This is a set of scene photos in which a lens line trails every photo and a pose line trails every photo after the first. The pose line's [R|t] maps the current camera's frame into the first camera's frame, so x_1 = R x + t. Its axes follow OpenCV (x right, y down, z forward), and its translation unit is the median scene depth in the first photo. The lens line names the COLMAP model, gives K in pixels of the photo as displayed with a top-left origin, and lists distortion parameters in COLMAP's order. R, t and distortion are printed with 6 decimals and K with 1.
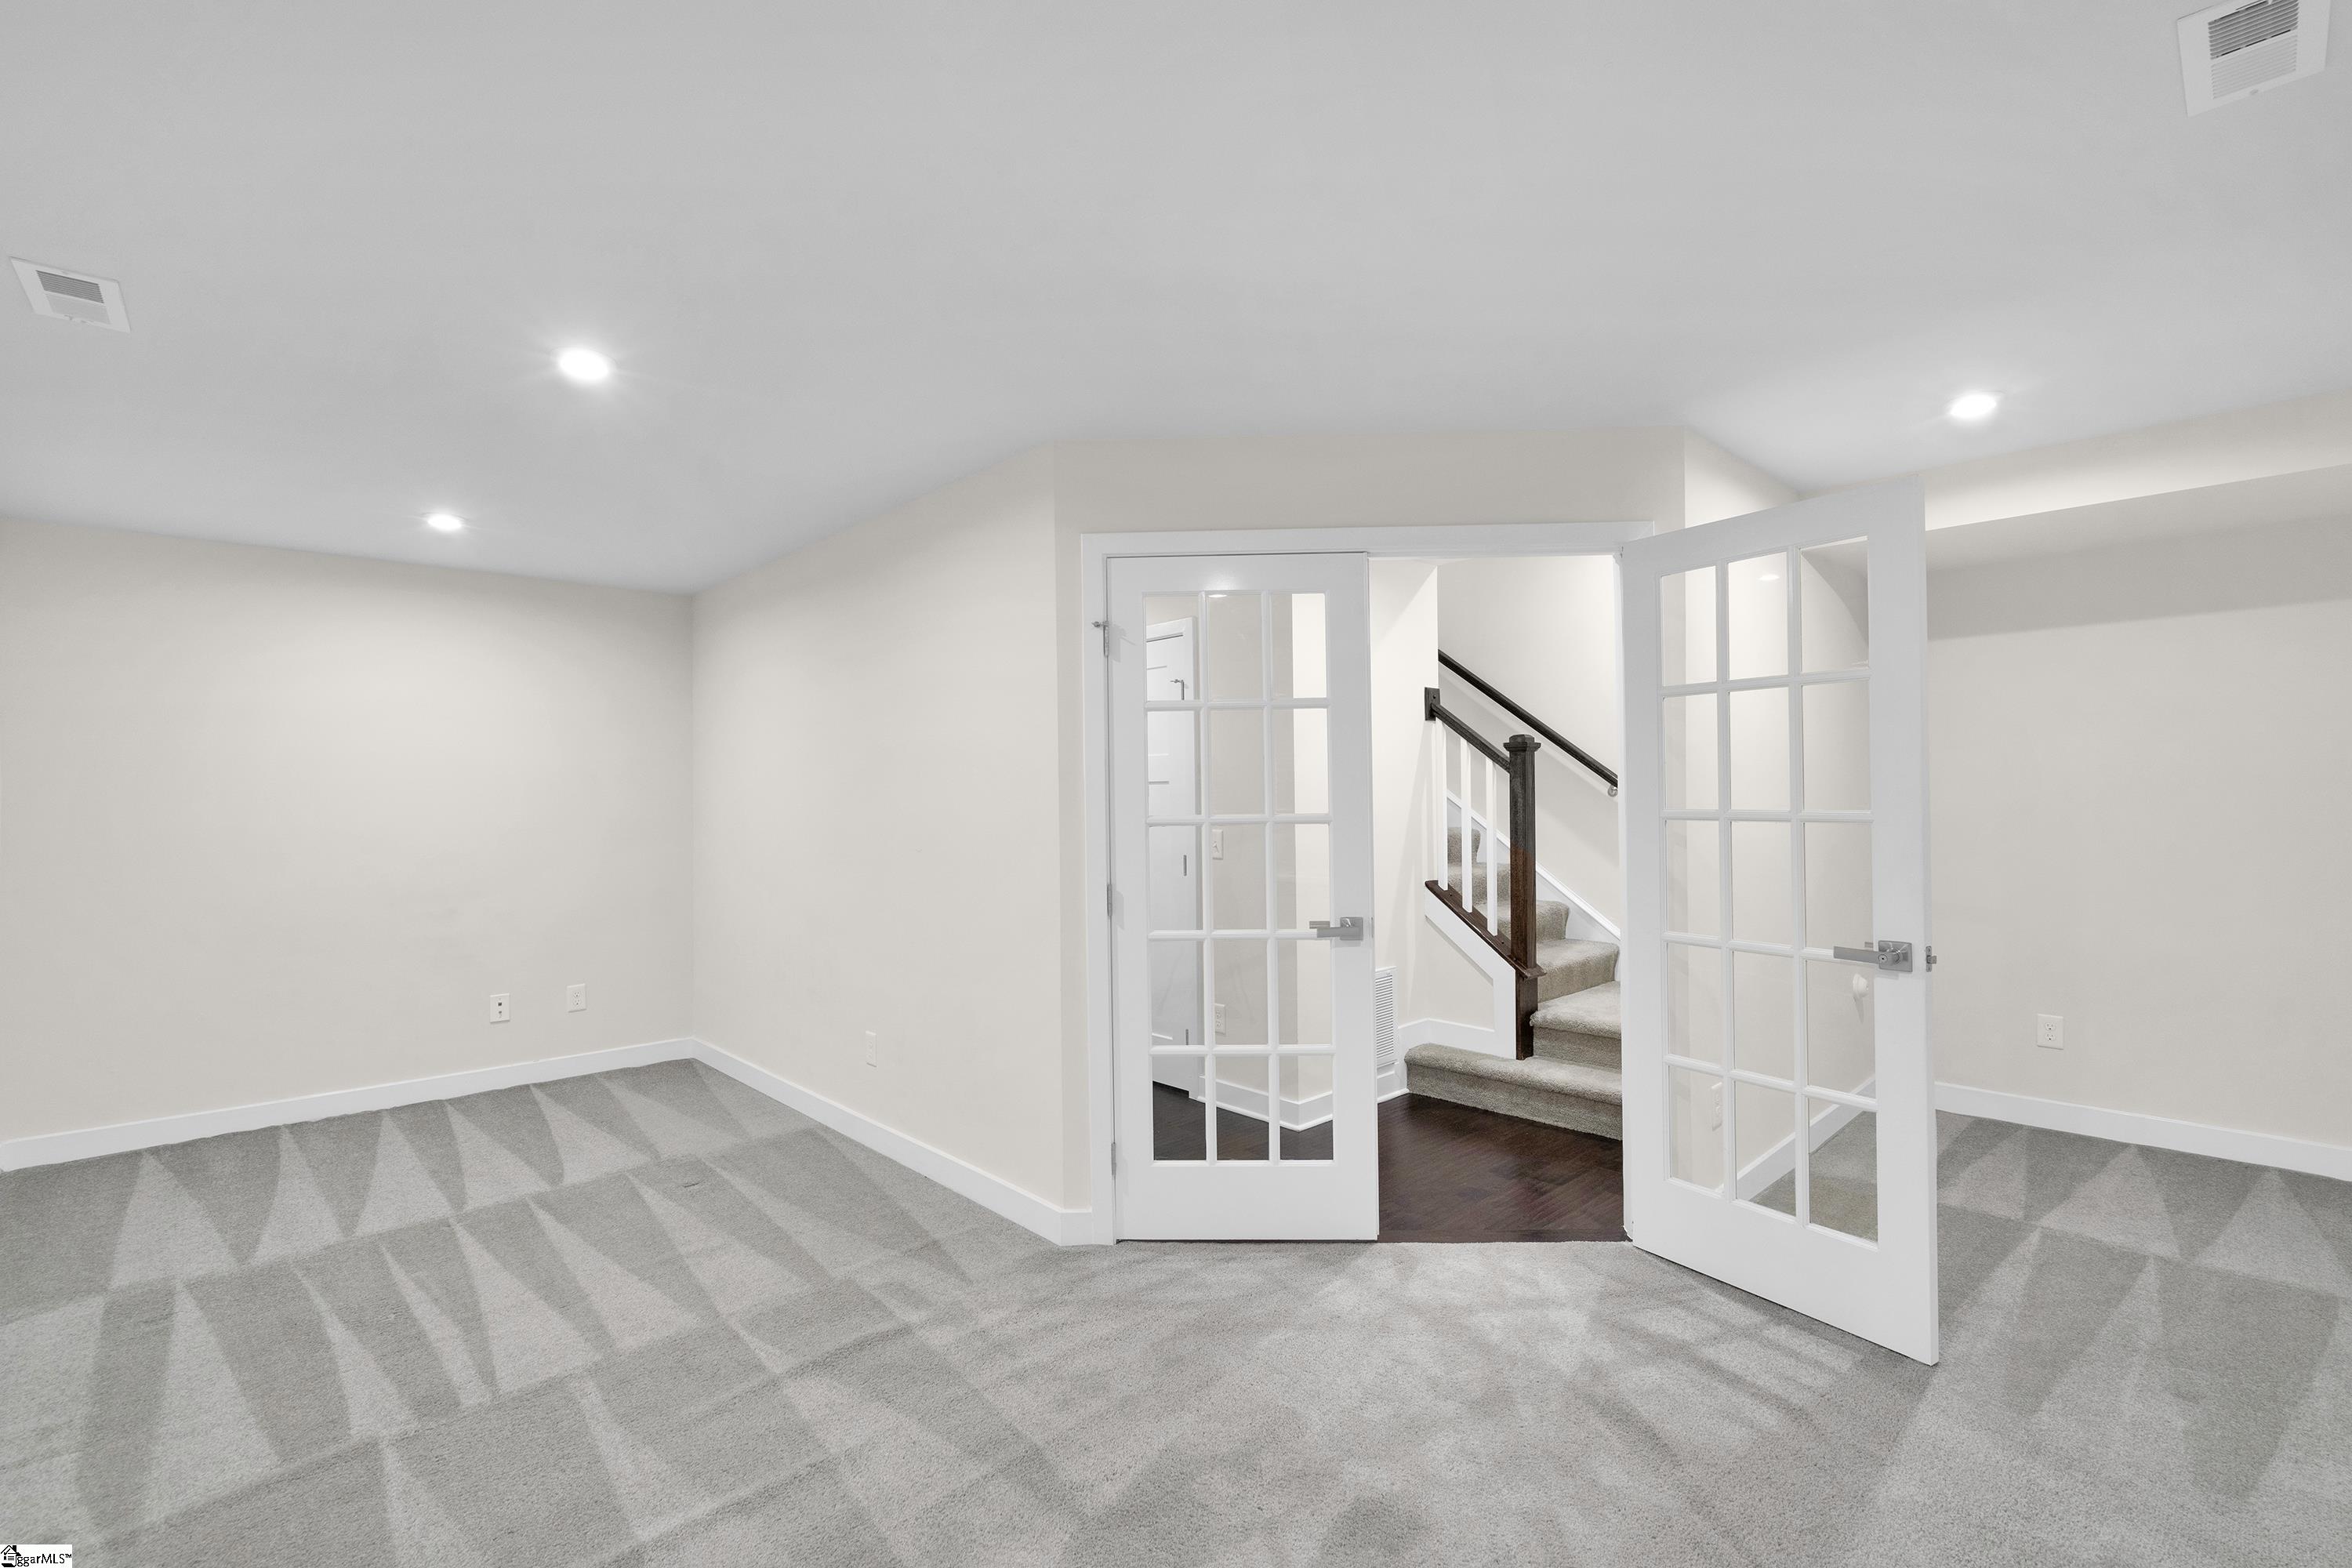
lens RADIAL K [[1044.8, 0, 1176.0], [0, 1044.8, 784.0], [0, 0, 1]] dist [0.000248, 0.000449]
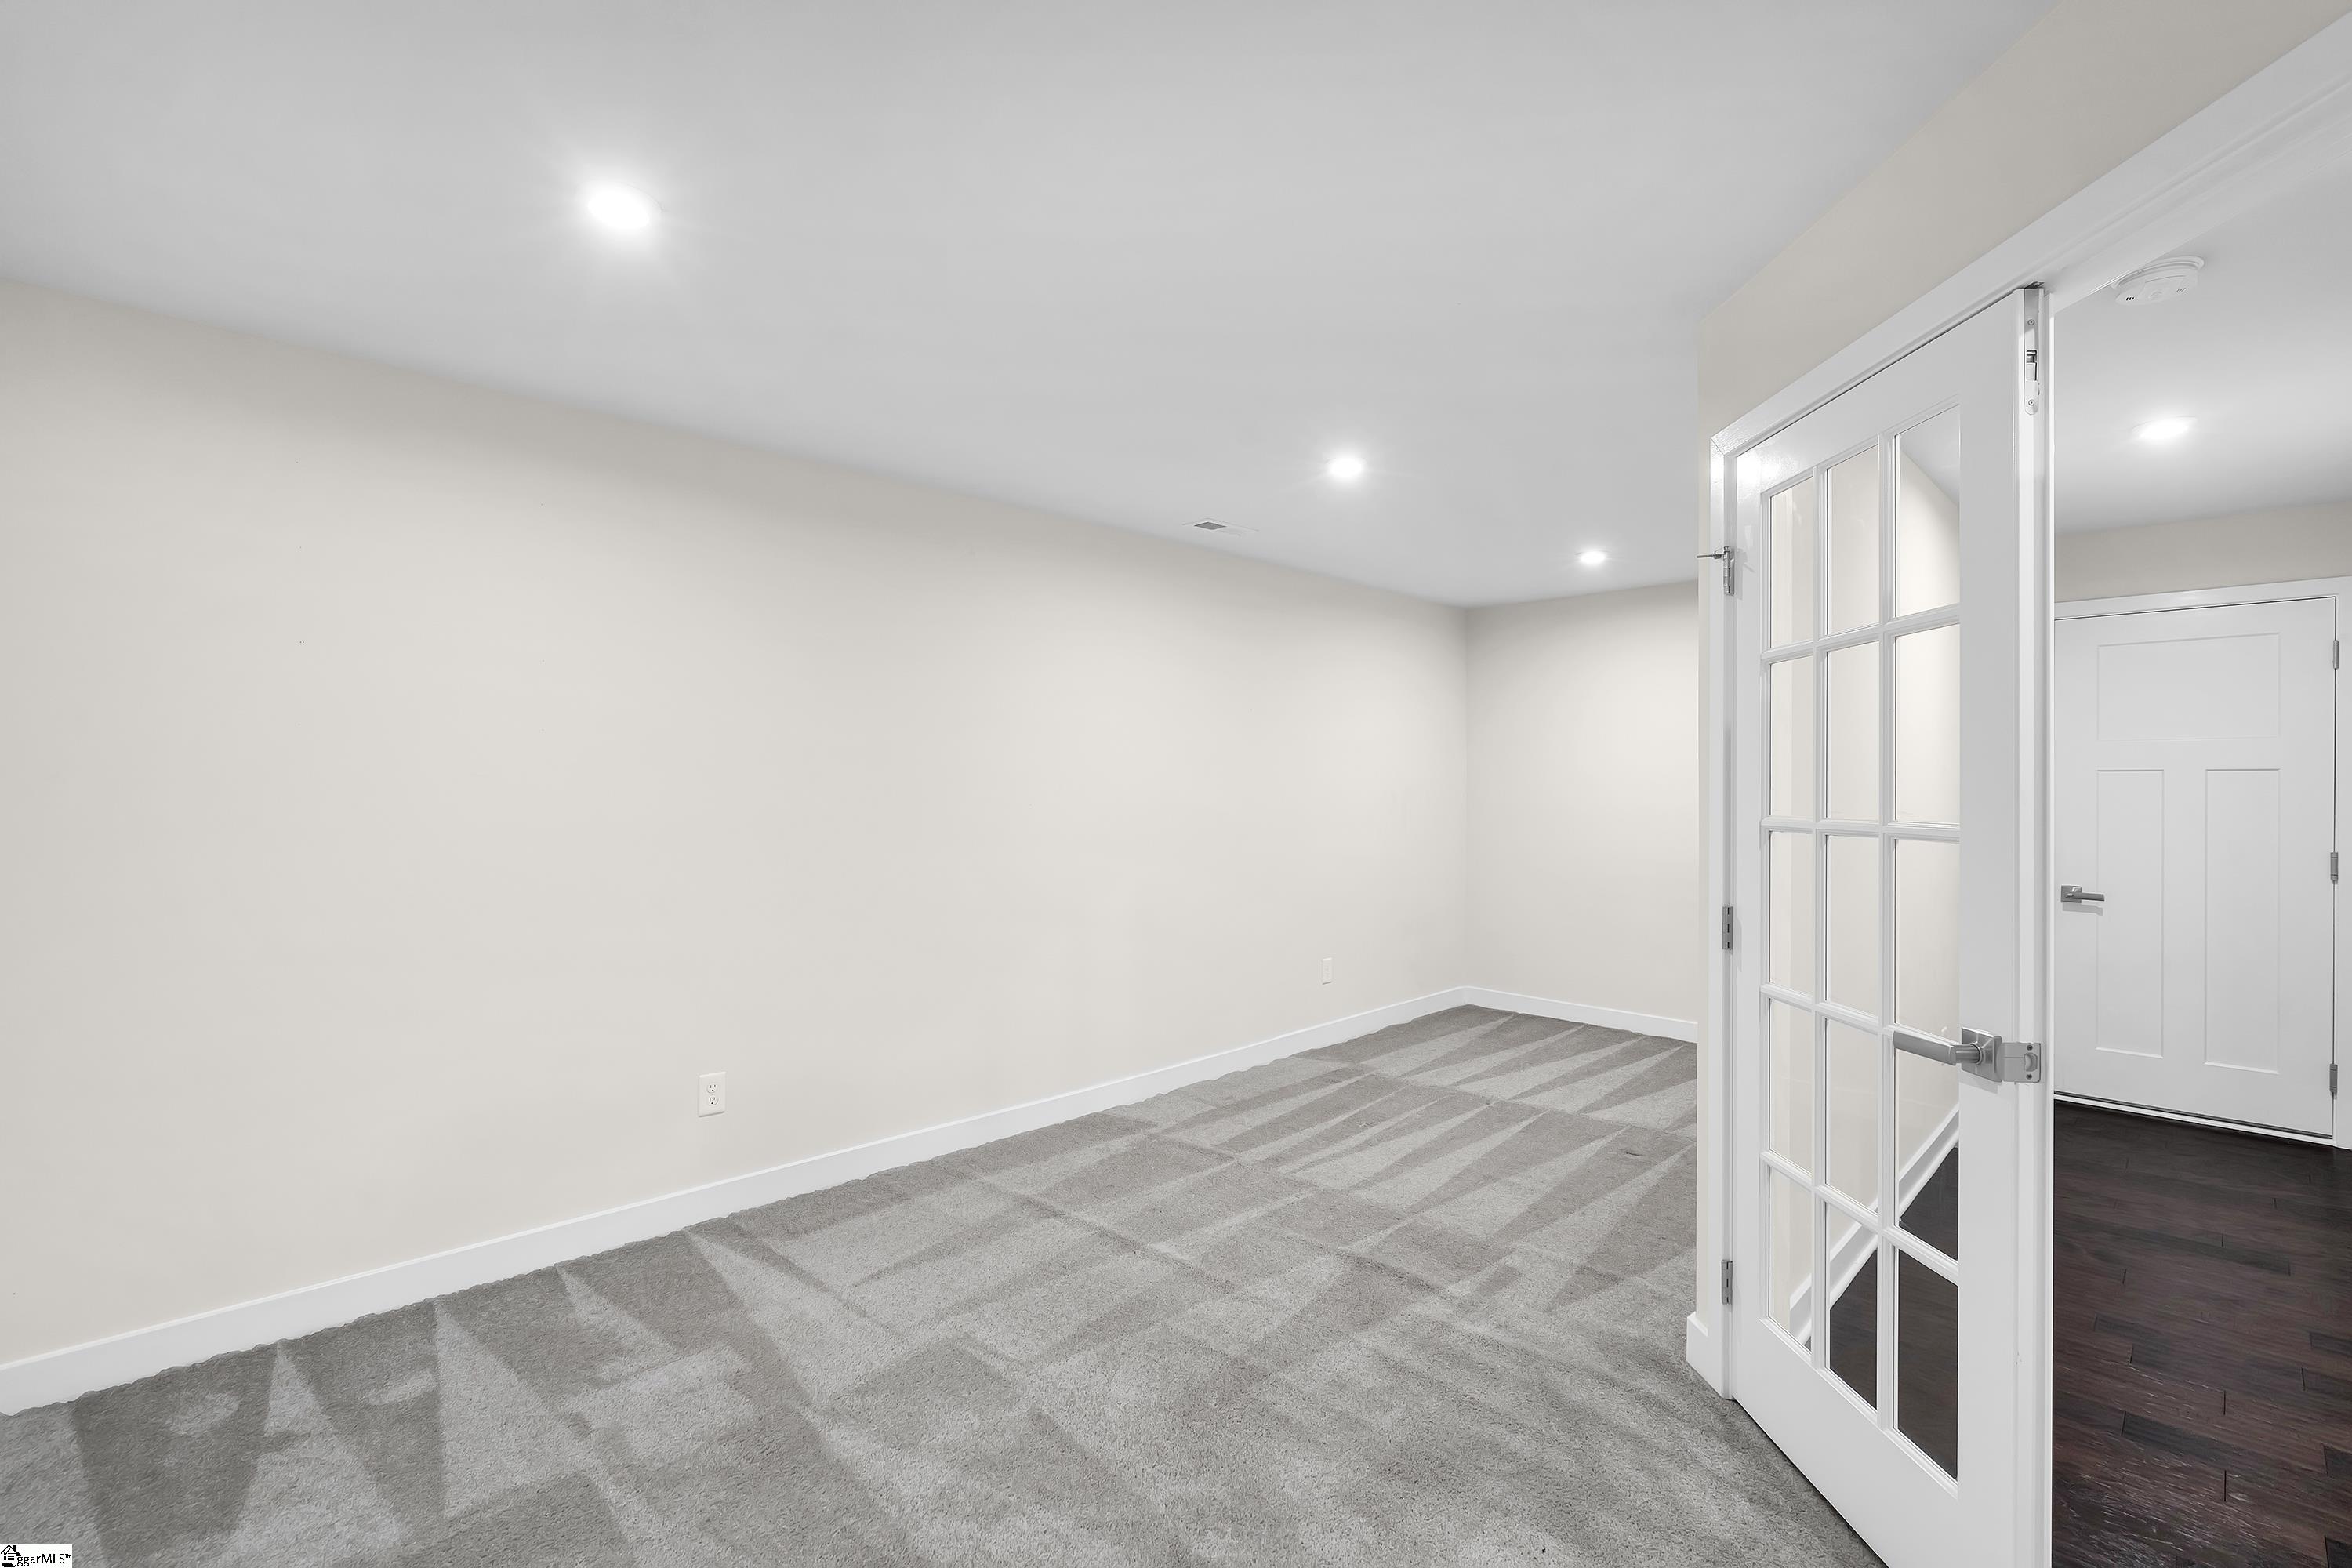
lens RADIAL K [[1047.9, 0, 1176.0], [0, 1047.9, 784.0], [0, 0, 1]] dist [0.000162, 0.000131]
pose [[0.034776, 0.007926, -0.999364, 0.698629], [0.011786, 0.999896, 0.008341, -0.001103], [0.999326, -0.012068, 0.034679, 0.628974]]
